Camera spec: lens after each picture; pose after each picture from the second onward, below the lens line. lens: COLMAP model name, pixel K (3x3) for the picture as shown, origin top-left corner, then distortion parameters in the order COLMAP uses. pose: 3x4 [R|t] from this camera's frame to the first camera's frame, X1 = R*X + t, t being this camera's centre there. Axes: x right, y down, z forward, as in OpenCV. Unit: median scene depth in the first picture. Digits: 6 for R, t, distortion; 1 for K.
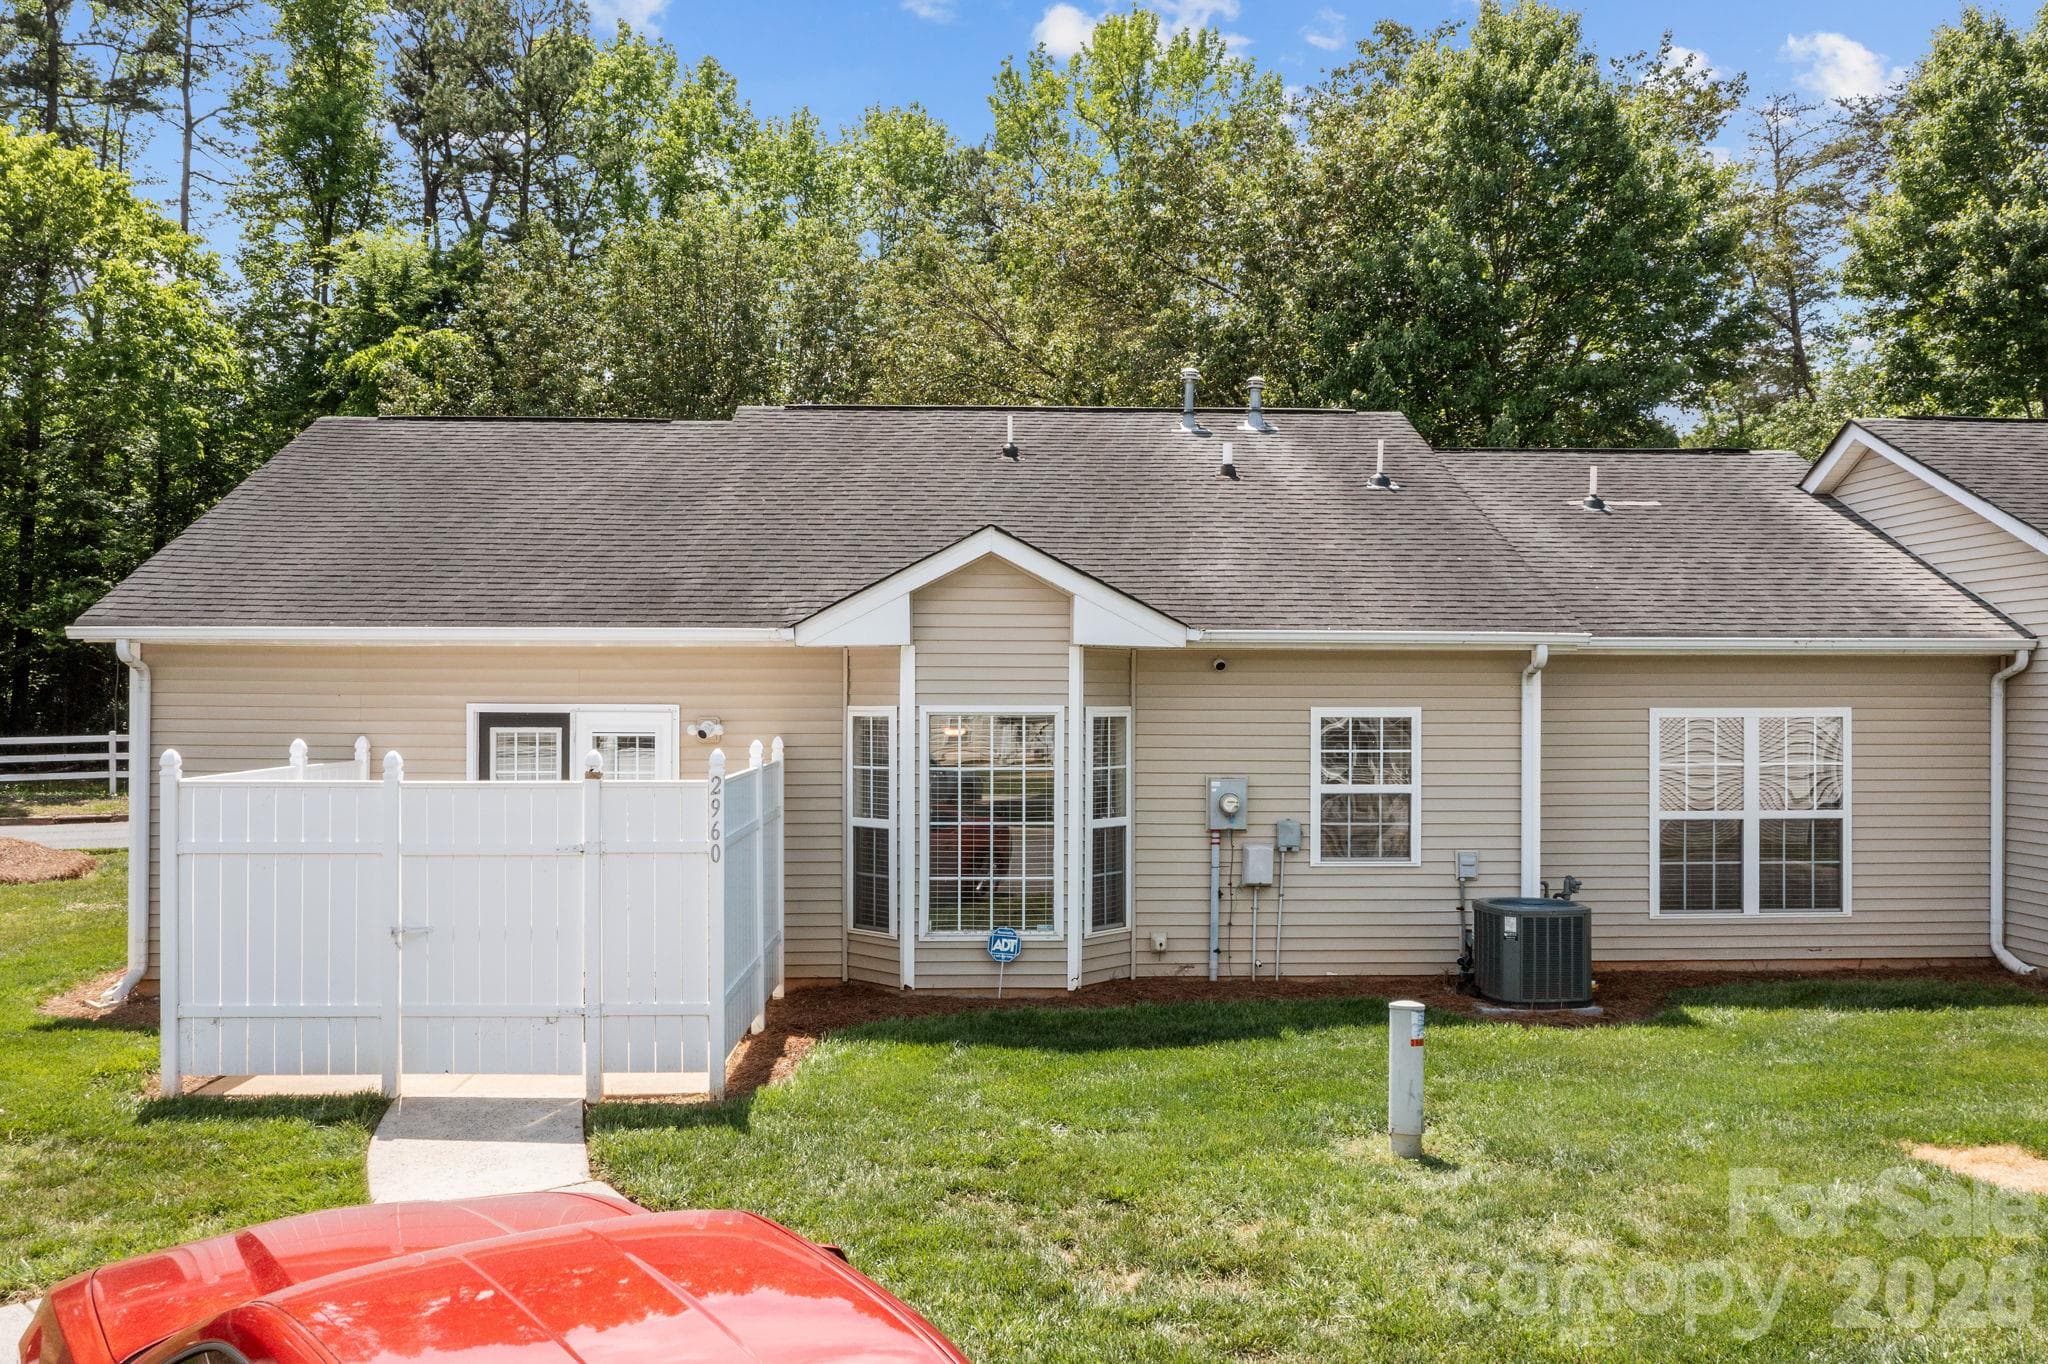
lens RADIAL K [[1622.8, 0, 1018.3], [0, 1622.8, 693.5], [0, 0, 1]] dist [-0.007838, -0.006454]
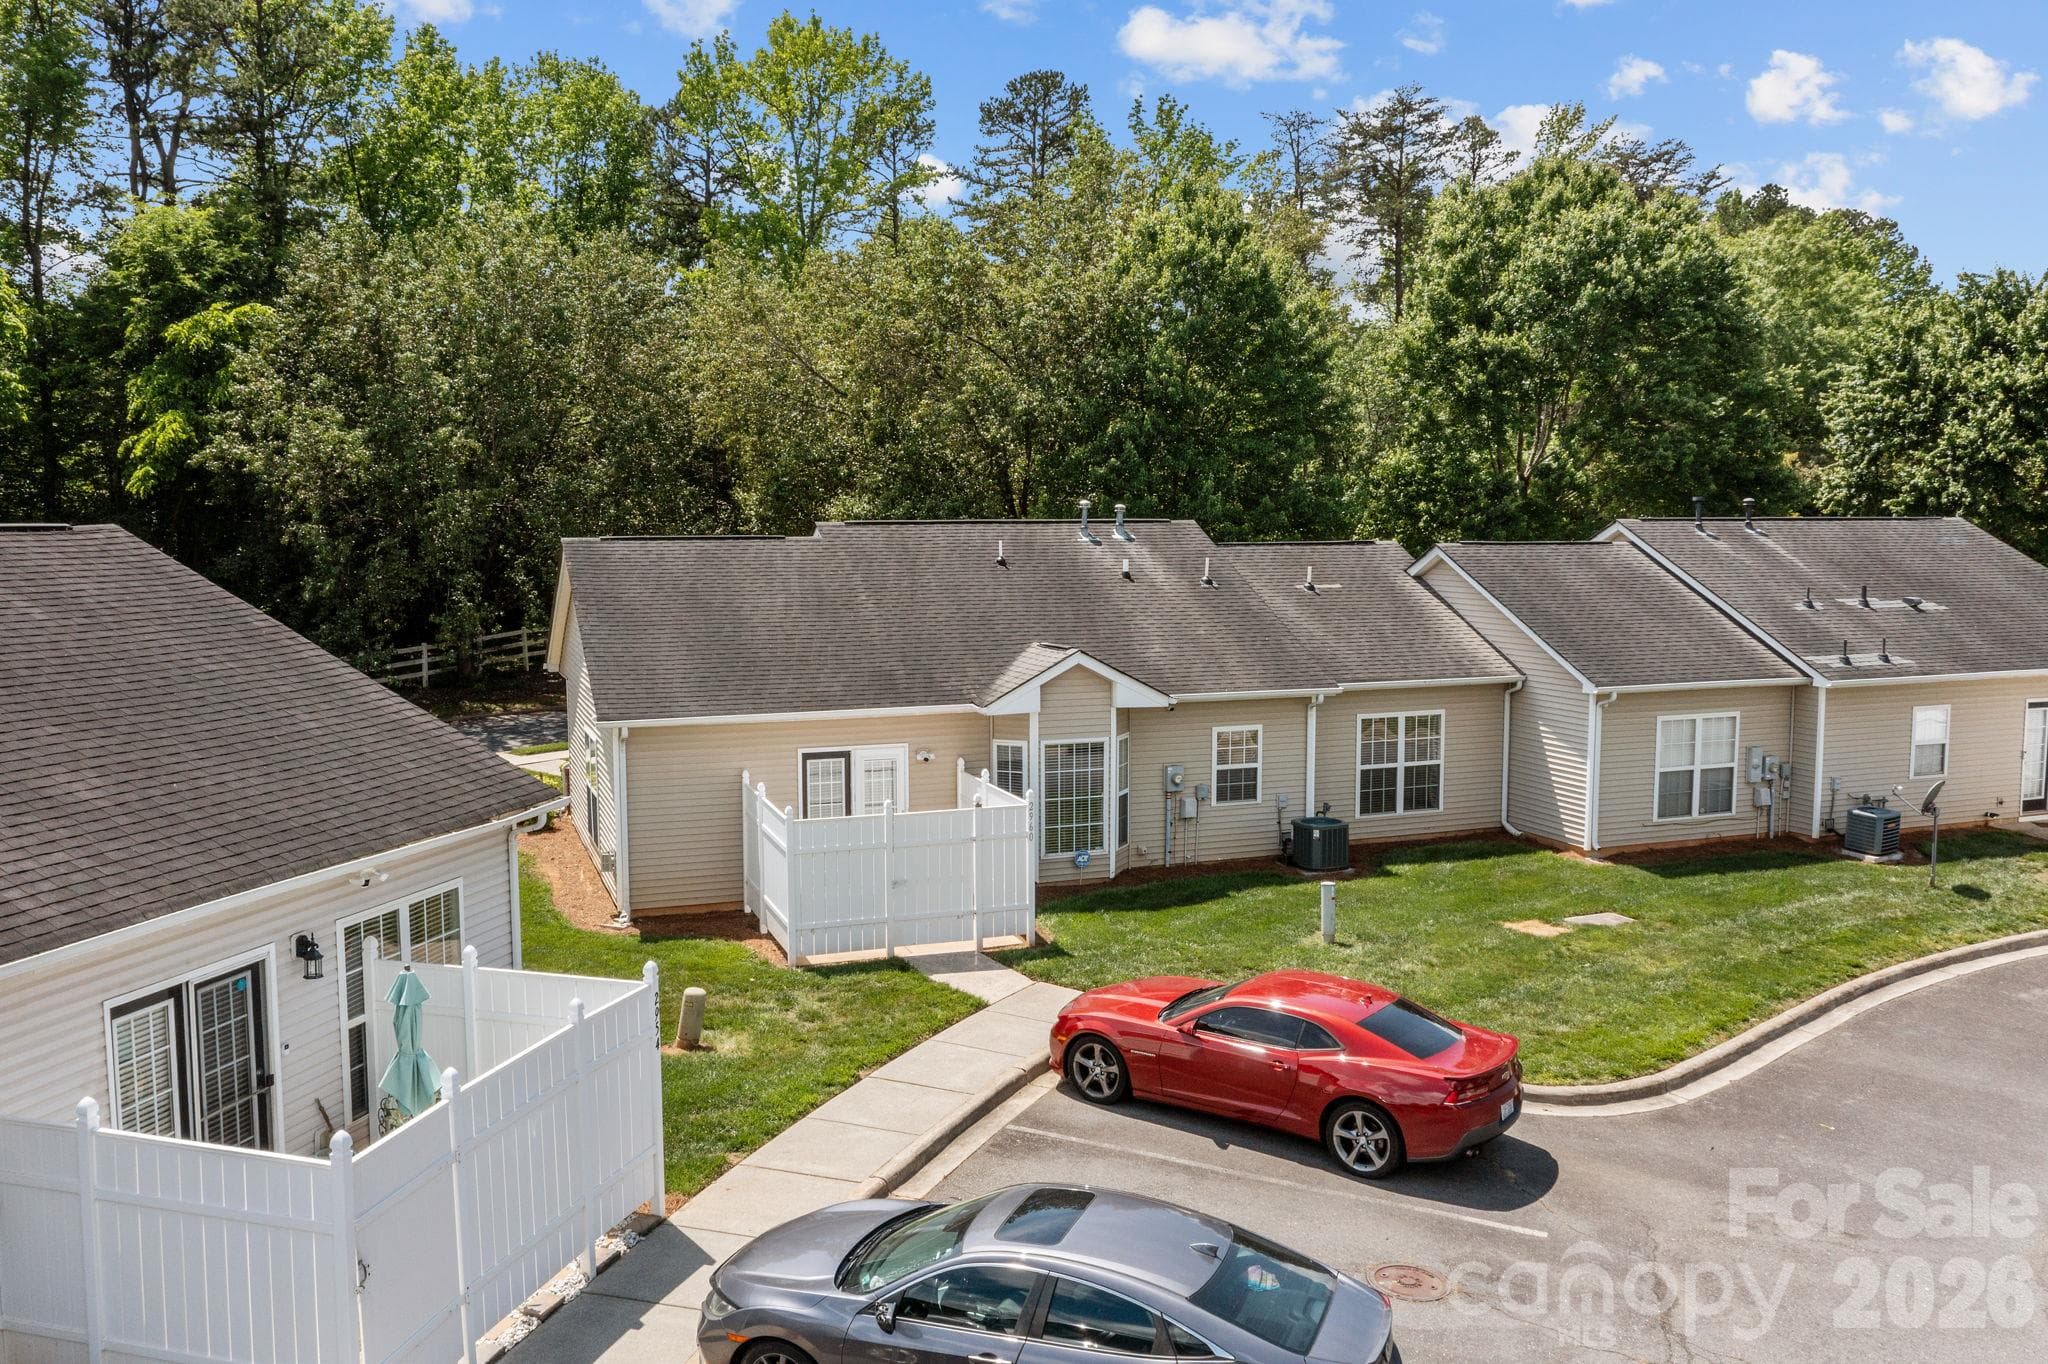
lens RADIAL K [[1622.8, 0, 1018.3], [0, 1622.8, 693.5], [0, 0, 1]] dist [-0.007838, -0.006454]
pose [[0.950472, -0.039689, 0.308265, -0.654481], [0.004784, 0.993564, 0.113168, -0.258176], [-0.310773, -0.106089, 0.944545, -0.793141]]
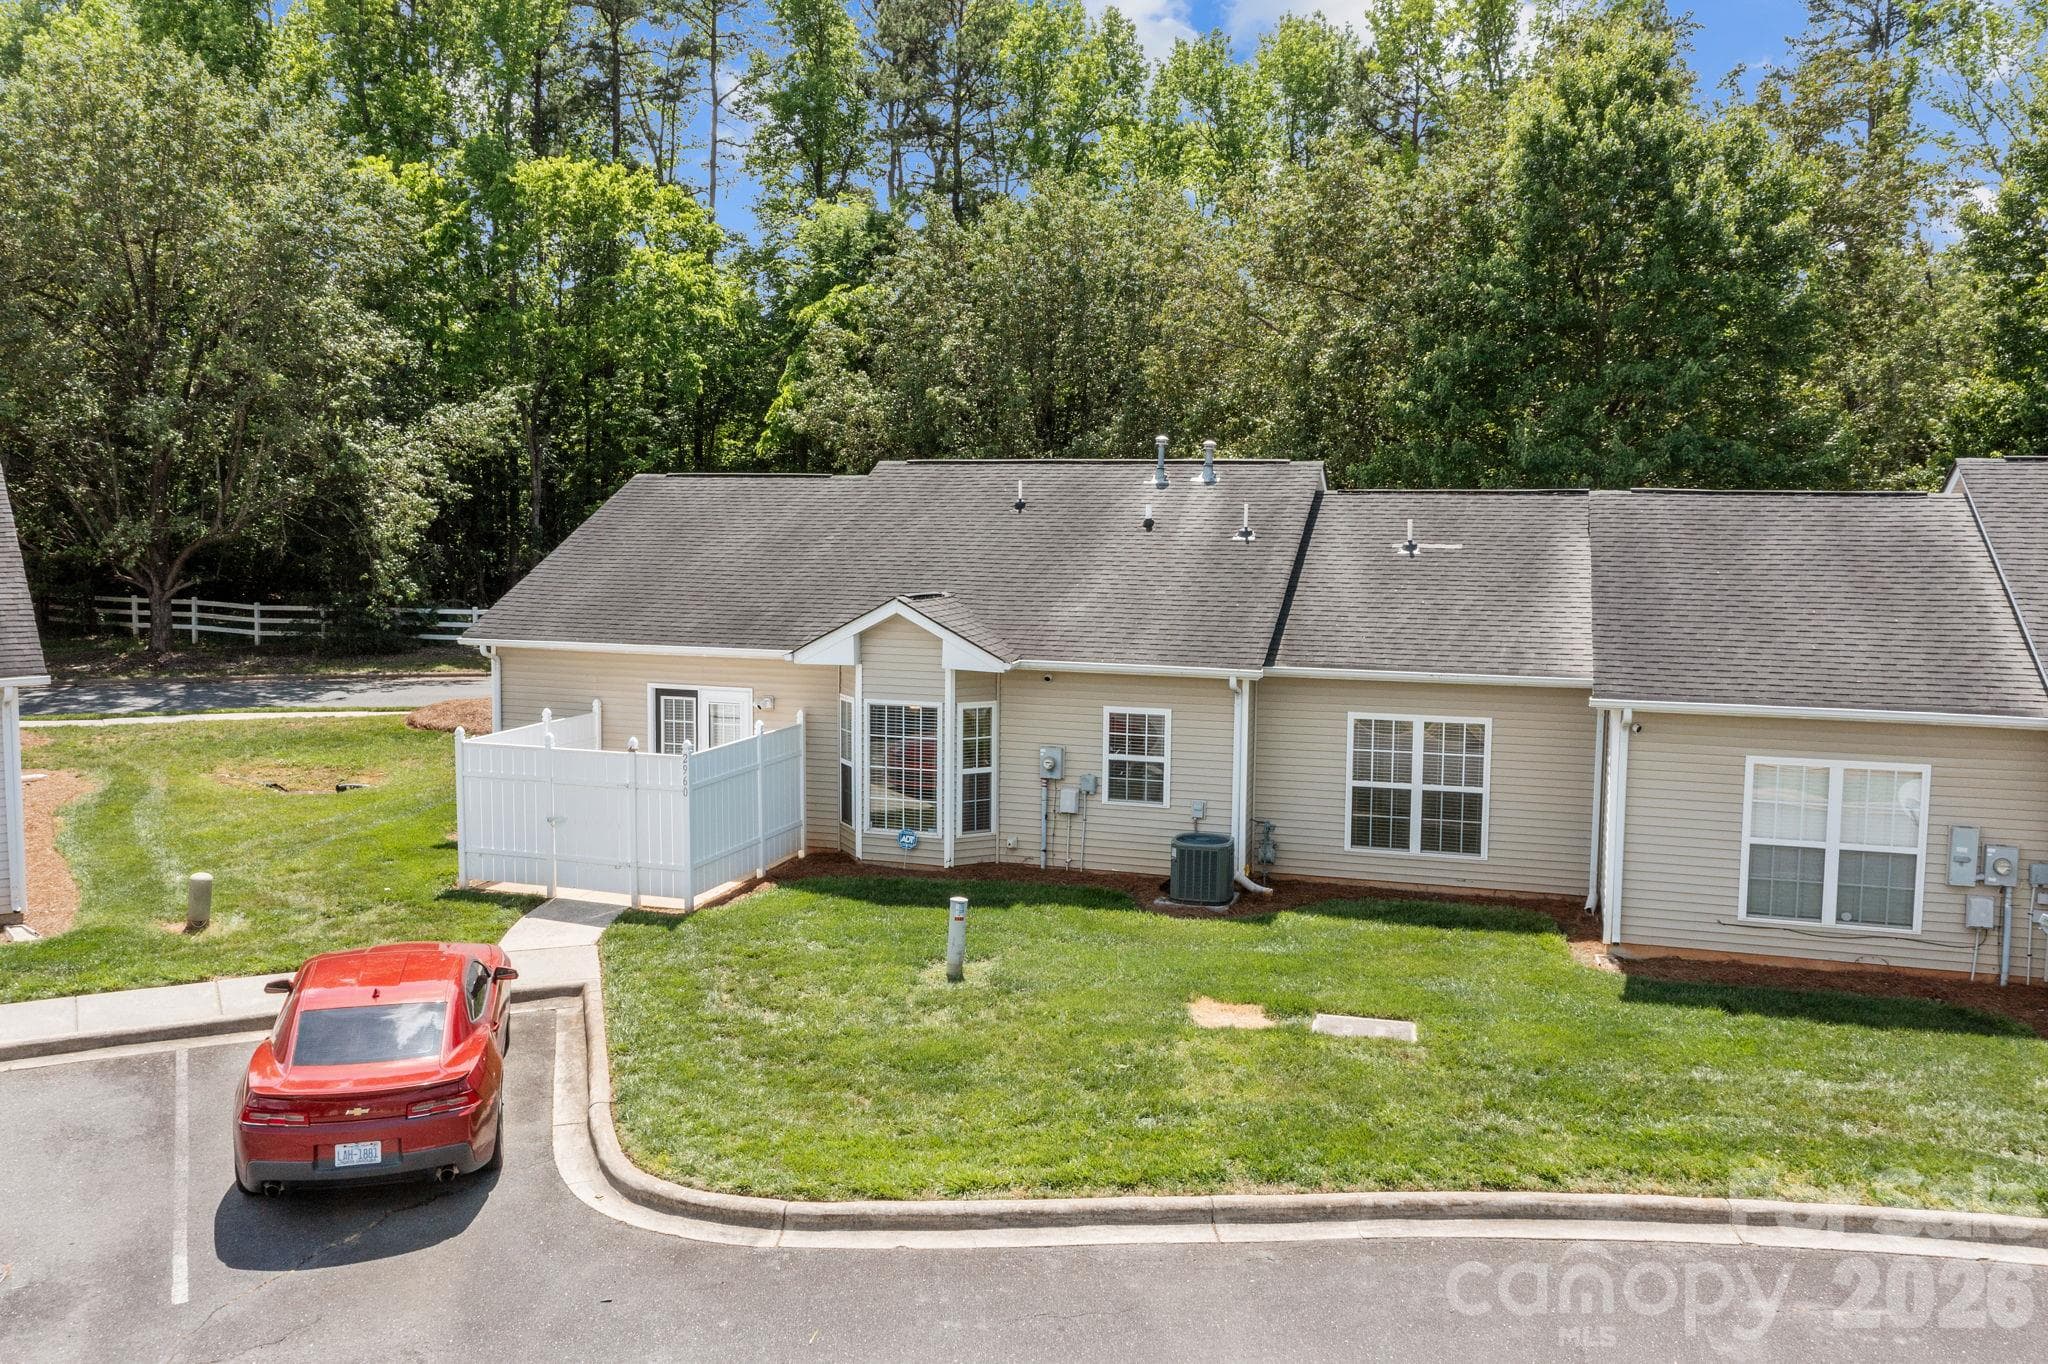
lens RADIAL K [[1643.1, 0, 1022.6], [0, 1643.1, 634.1], [0, 0, 1]] dist [-0.012791, -0.006096]
pose [[0.936373, 0.033928, -0.349362, 0.673798], [-0.004232, 0.996336, 0.085415, -0.201657], [0.350980, -0.078502, 0.933087, -0.543099]]
